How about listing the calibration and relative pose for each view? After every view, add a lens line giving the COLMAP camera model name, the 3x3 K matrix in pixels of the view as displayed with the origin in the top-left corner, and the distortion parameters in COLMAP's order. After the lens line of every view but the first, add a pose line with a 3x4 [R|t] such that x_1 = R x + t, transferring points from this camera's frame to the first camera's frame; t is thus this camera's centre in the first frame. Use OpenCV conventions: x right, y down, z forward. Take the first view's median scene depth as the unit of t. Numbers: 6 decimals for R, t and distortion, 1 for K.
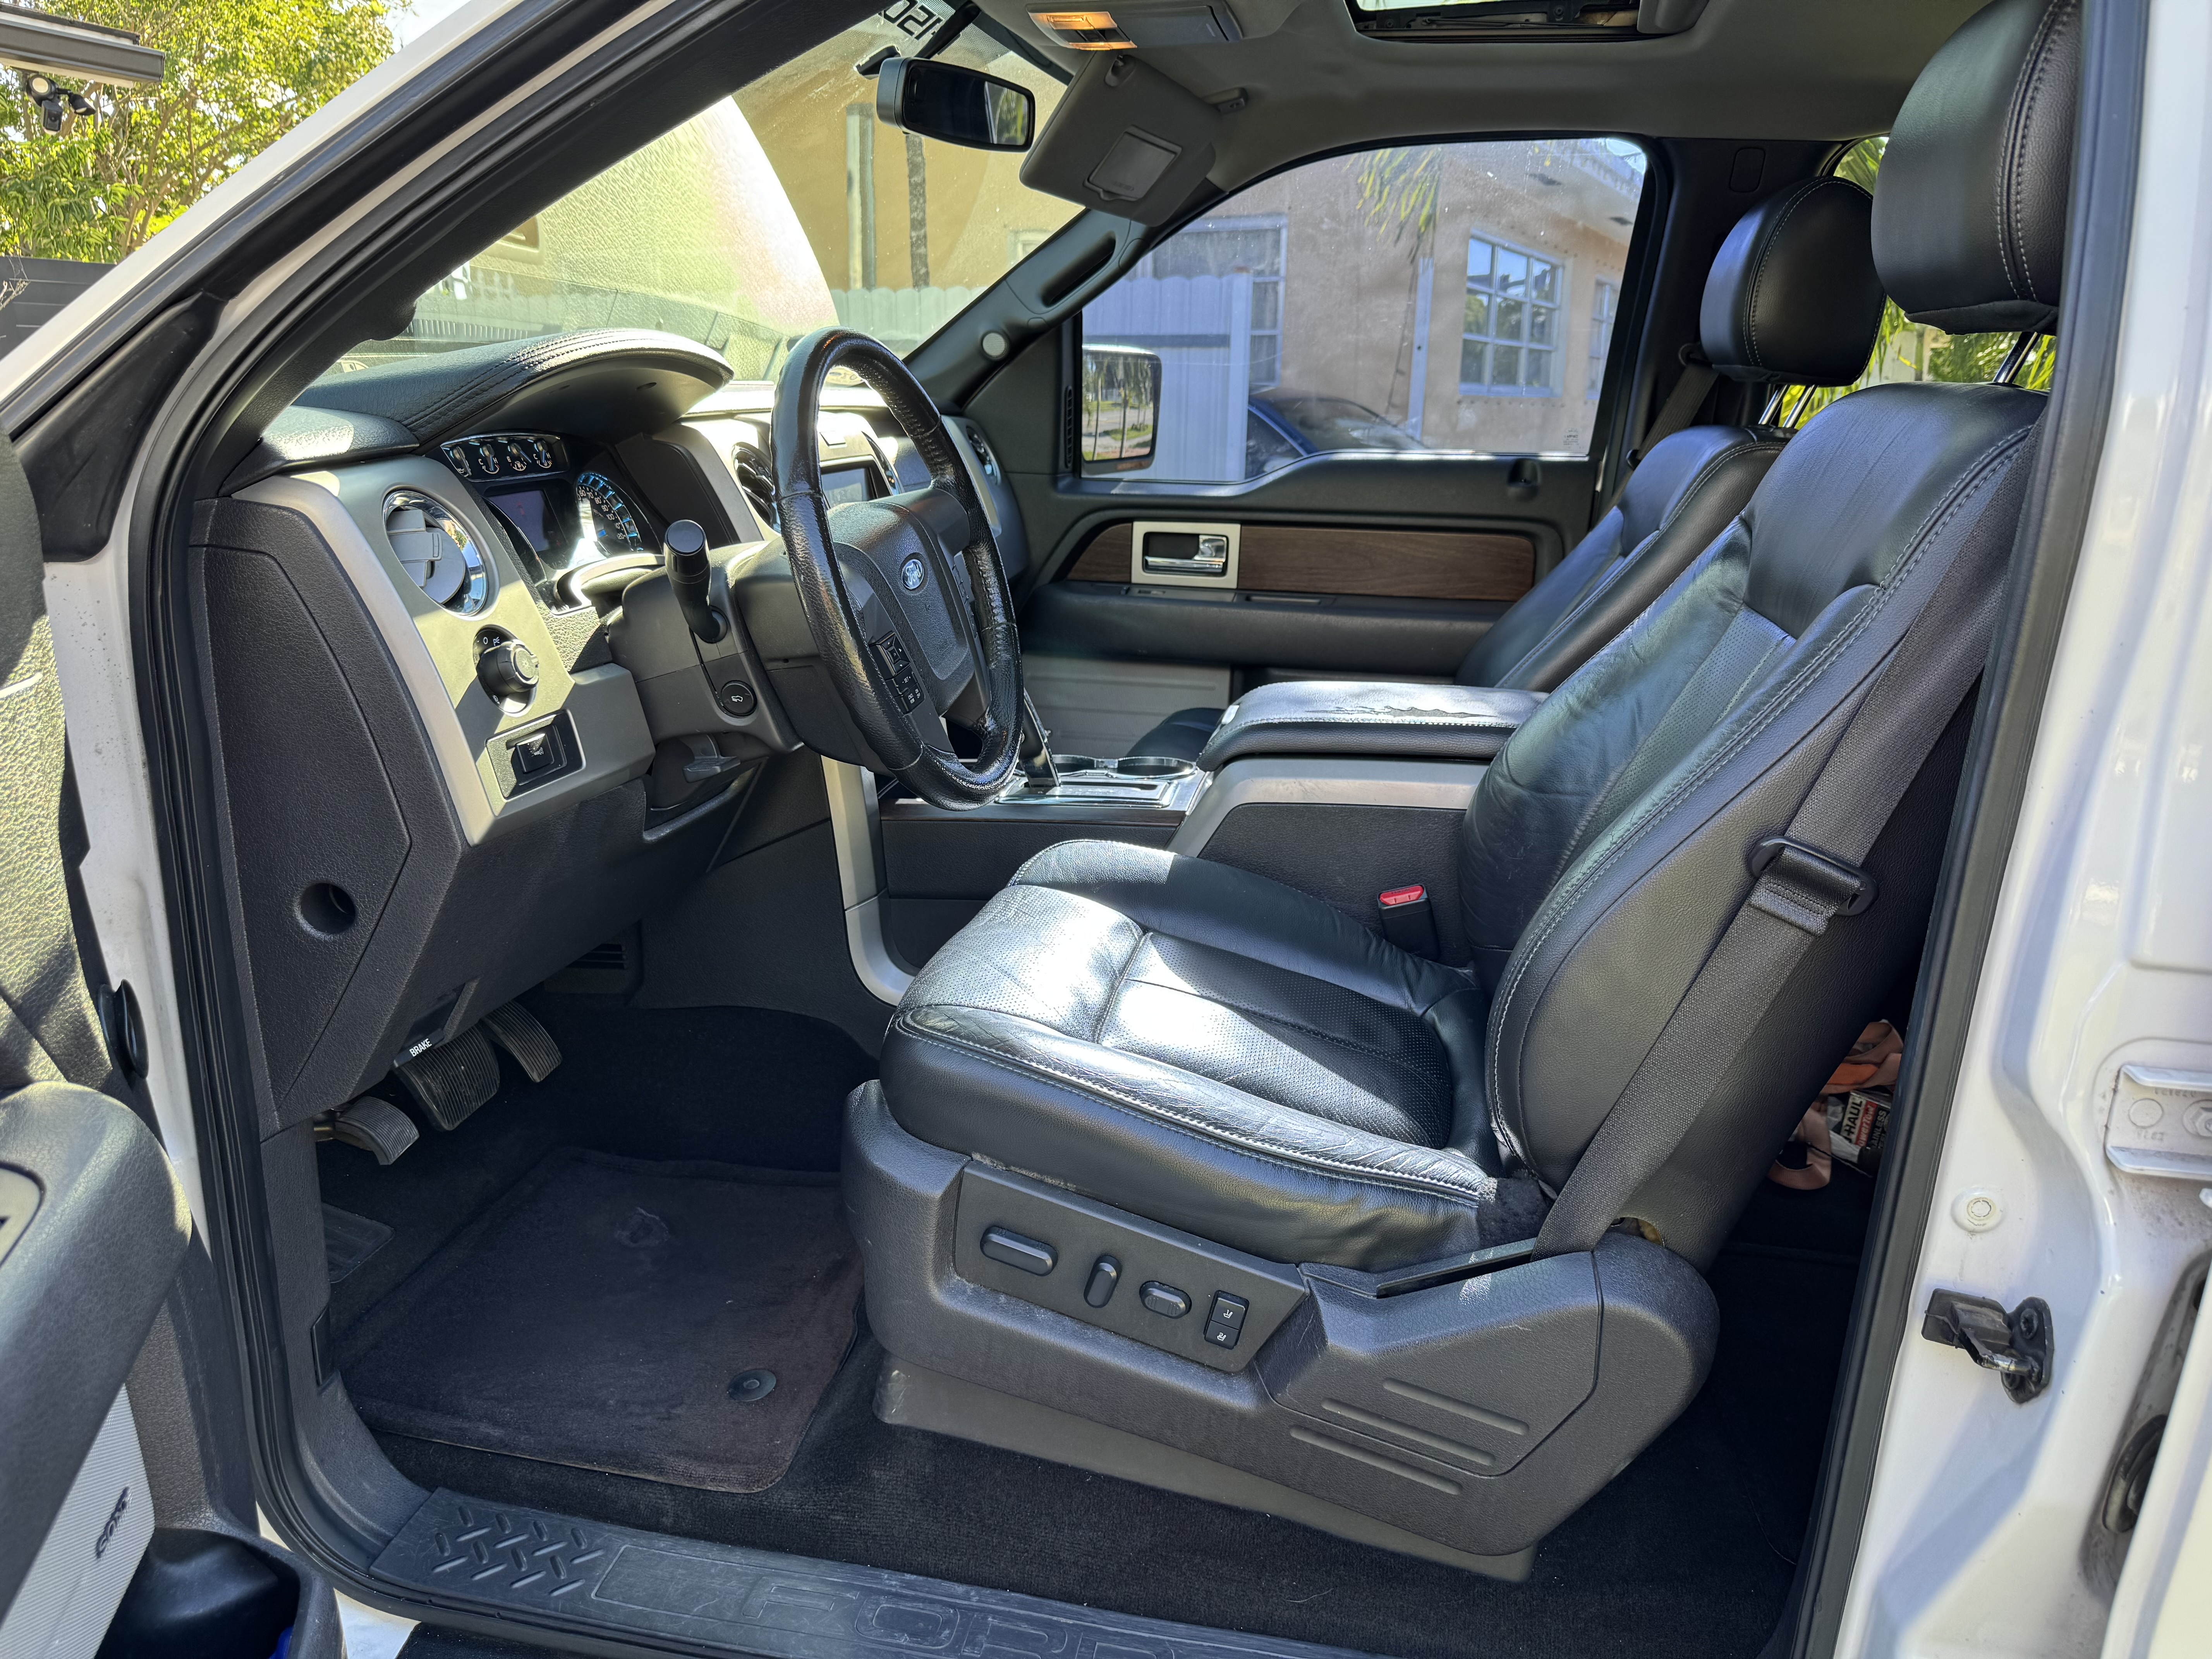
lens RADIAL K [[1567.0, 0, 1106.0], [0, 1567.0, 829.5], [0, 0, 1]] dist [0.019831, -0.049893]
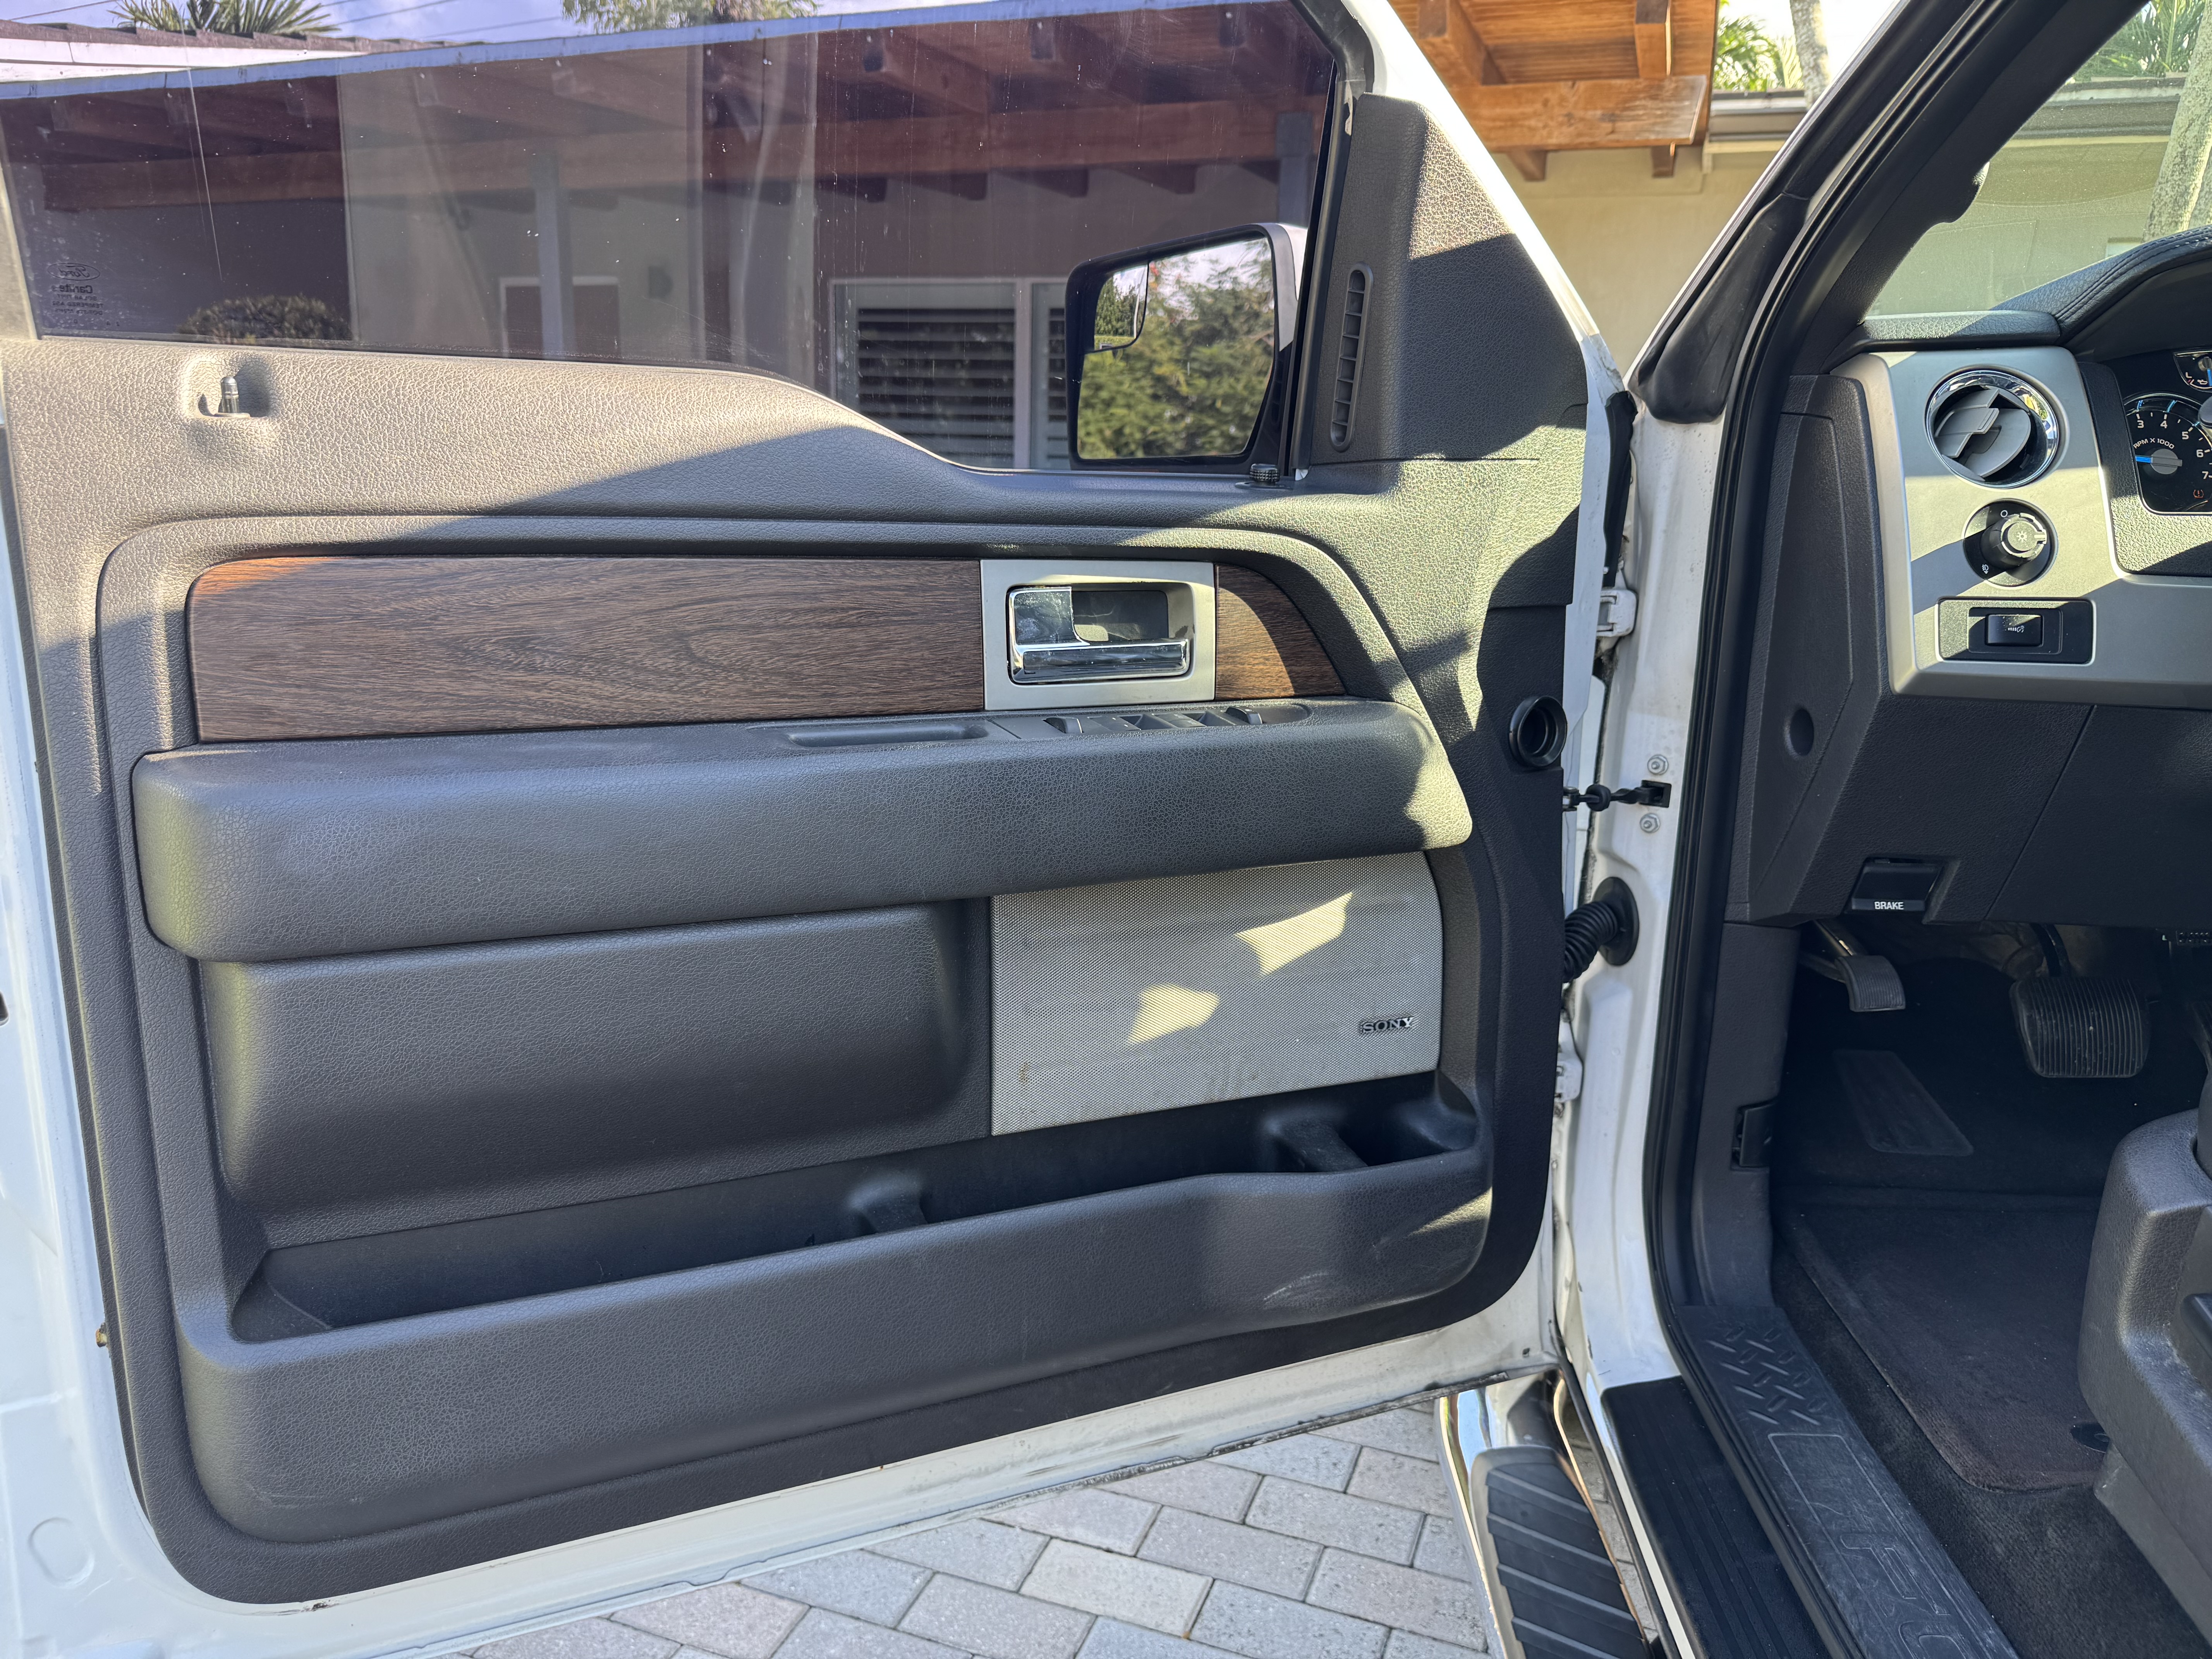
lens RADIAL K [[1567.0, 0, 1106.0], [0, 1567.0, 829.5], [0, 0, 1]] dist [0.019831, -0.049893]
pose [[0.137153, 0.204645, -0.969180, 0.529716], [-0.286449, 0.944816, 0.158963, 0.075315], [0.948228, 0.255818, 0.188205, 0.291841]]
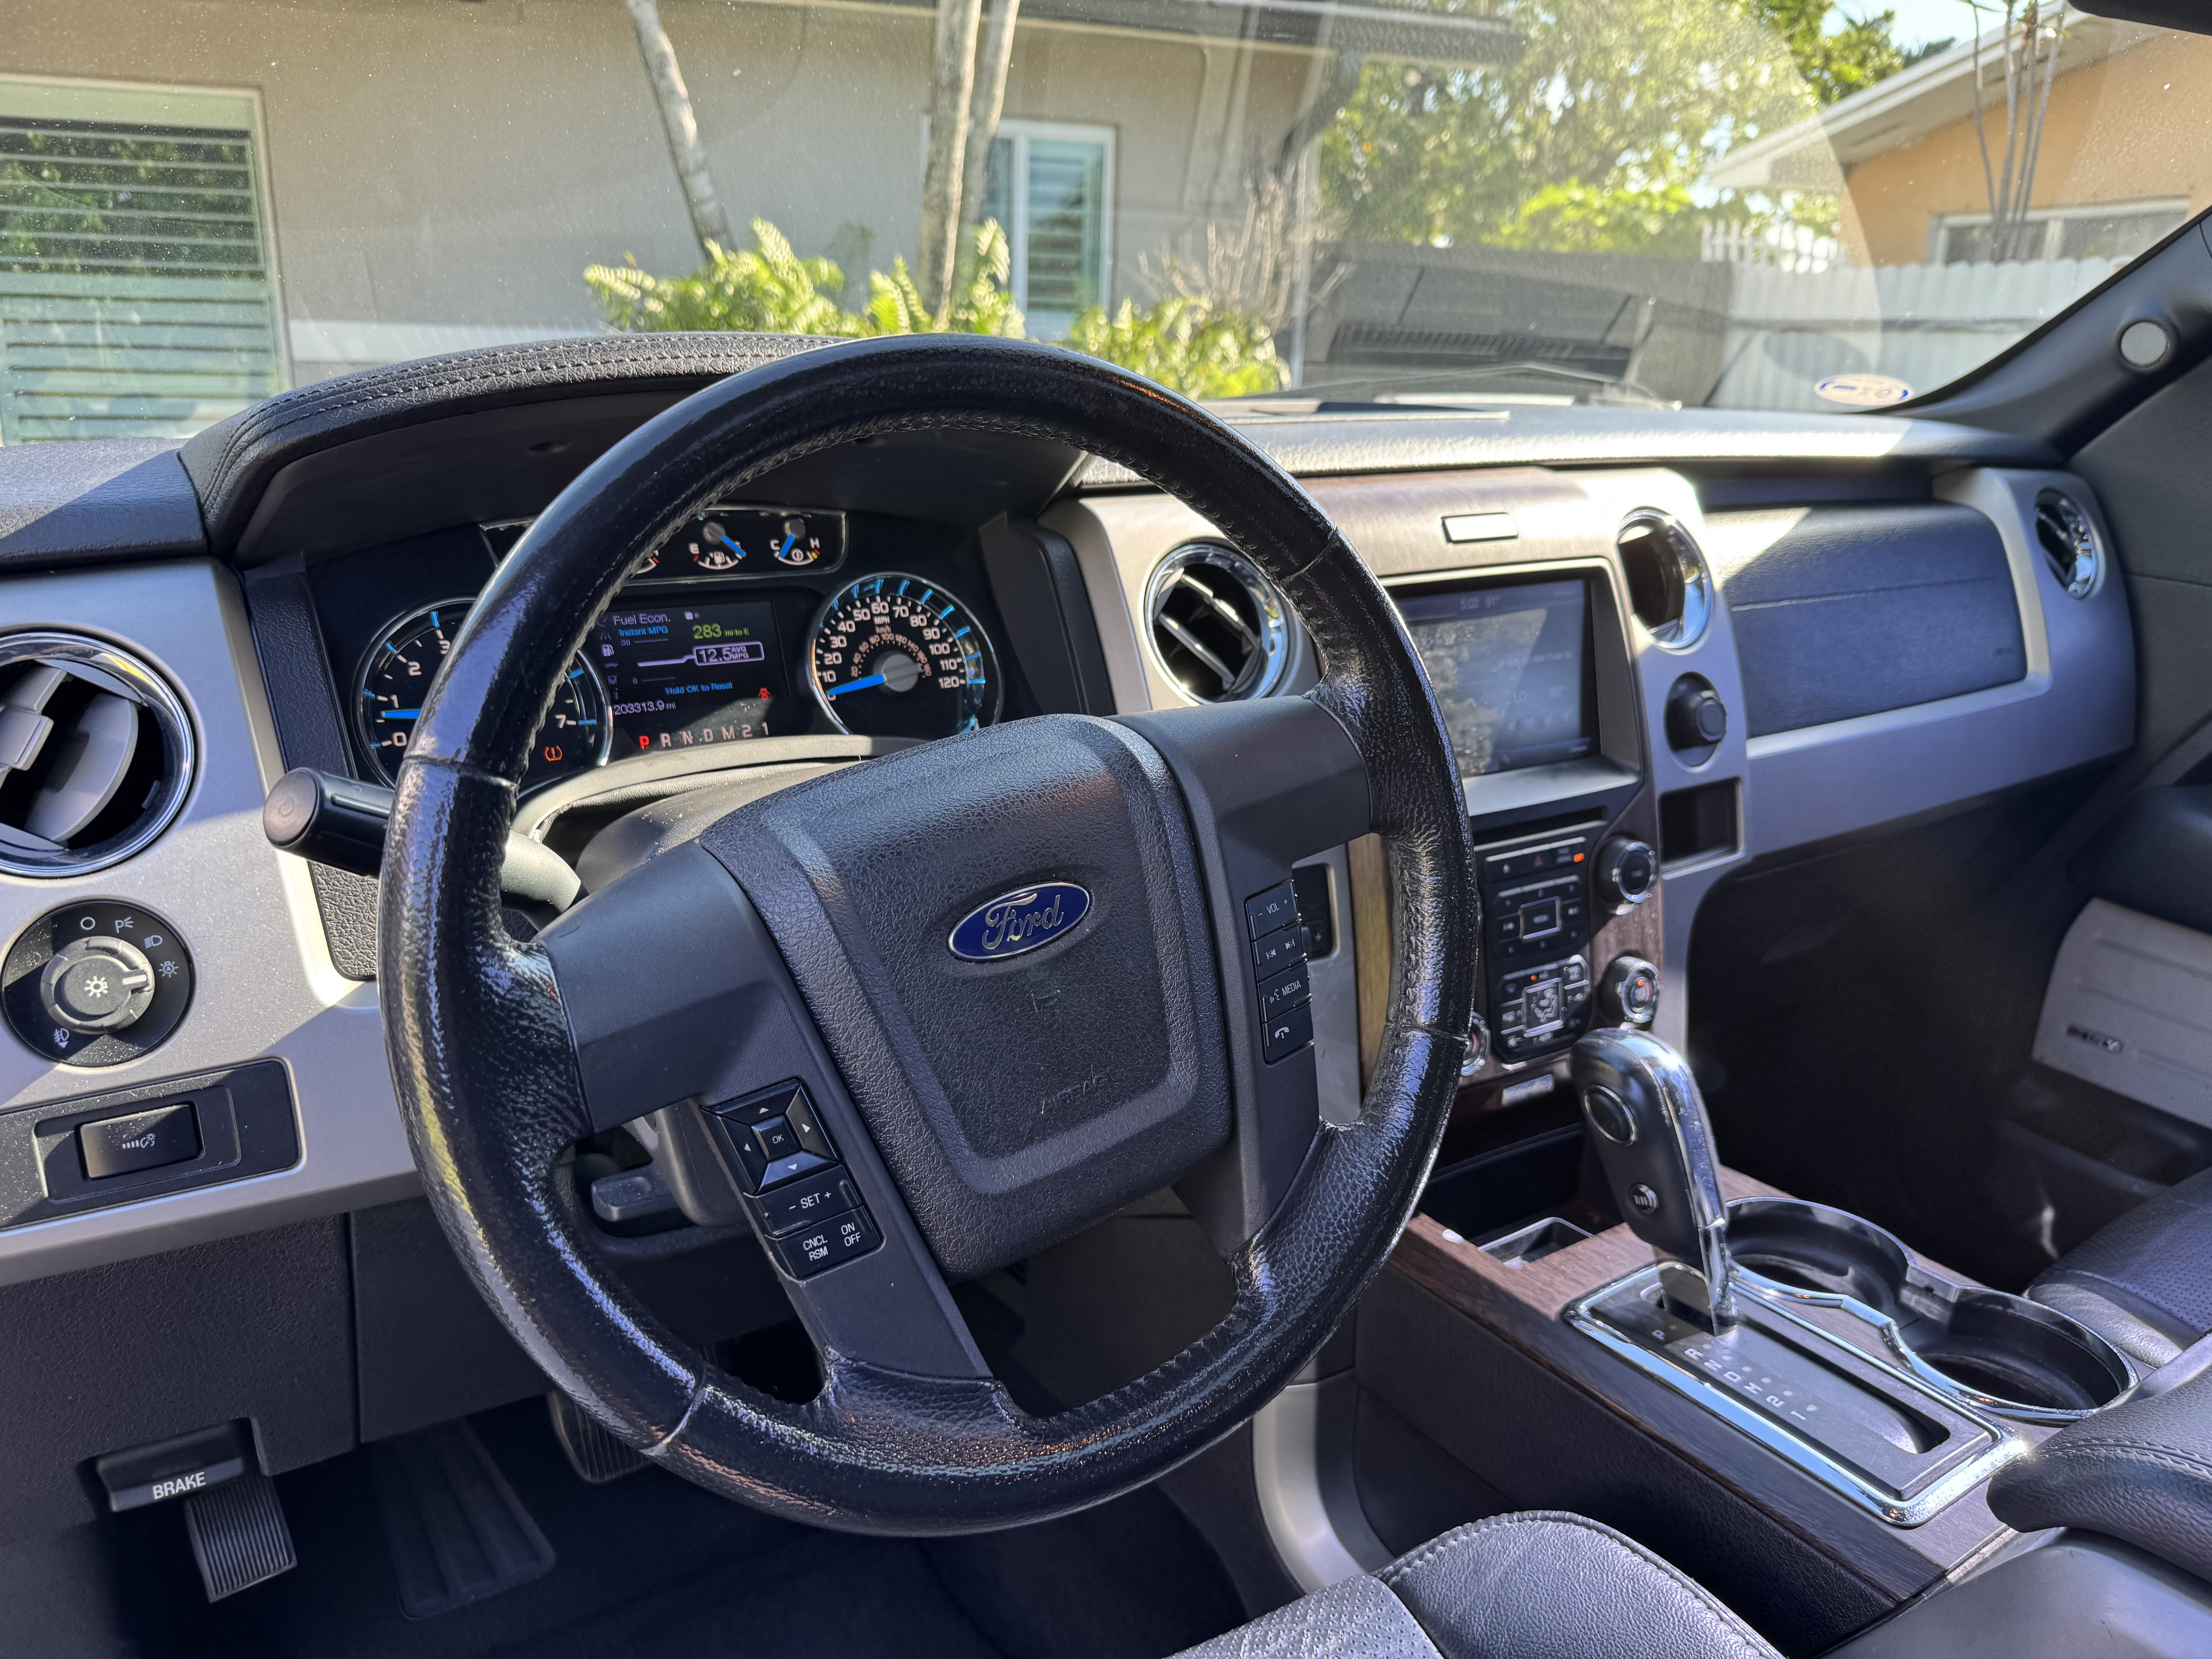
lens RADIAL K [[1567.0, 0, 1106.0], [0, 1567.0, 829.5], [0, 0, 1]] dist [0.019831, -0.049893]
pose [[0.687671, 0.221049, -0.691553, 0.200890], [-0.212266, 0.972117, 0.099654, -0.266959], [0.694299, 0.078264, 0.715418, 0.815730]]
